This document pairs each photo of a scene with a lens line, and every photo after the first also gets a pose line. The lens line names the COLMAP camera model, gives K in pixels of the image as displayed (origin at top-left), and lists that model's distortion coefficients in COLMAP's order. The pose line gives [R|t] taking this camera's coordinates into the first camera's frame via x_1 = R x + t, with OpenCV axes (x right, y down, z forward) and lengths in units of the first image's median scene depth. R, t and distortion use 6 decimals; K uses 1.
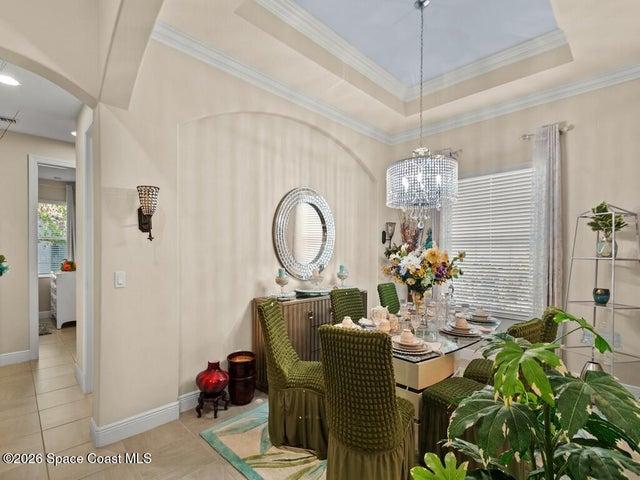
lens RADIAL K [[305.3, 0, 318.4], [0, 305.3, 246.4], [0, 0, 1]] dist [-0.004116, -0.001369]
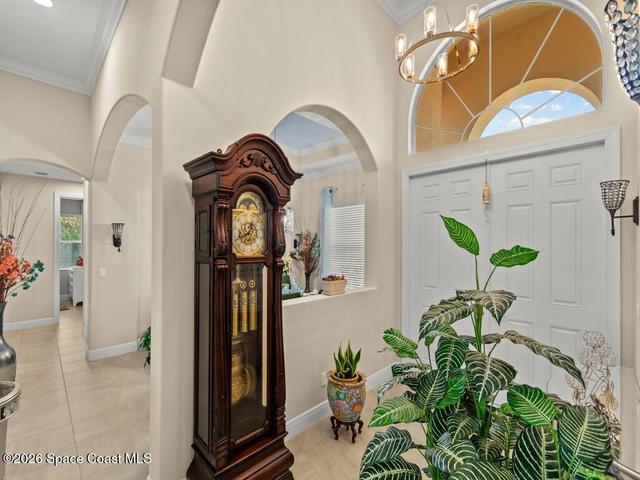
lens RADIAL K [[285.8, 0, 321.7], [0, 285.8, 239.1], [0, 0, 1]] dist [0.003086, -0.003752]
pose [[0.999969, 0.004904, -0.006177, 0.426147], [-0.004935, 0.999975, -0.004981, -0.057387], [0.006152, 0.005012, 0.999969, -0.453555]]
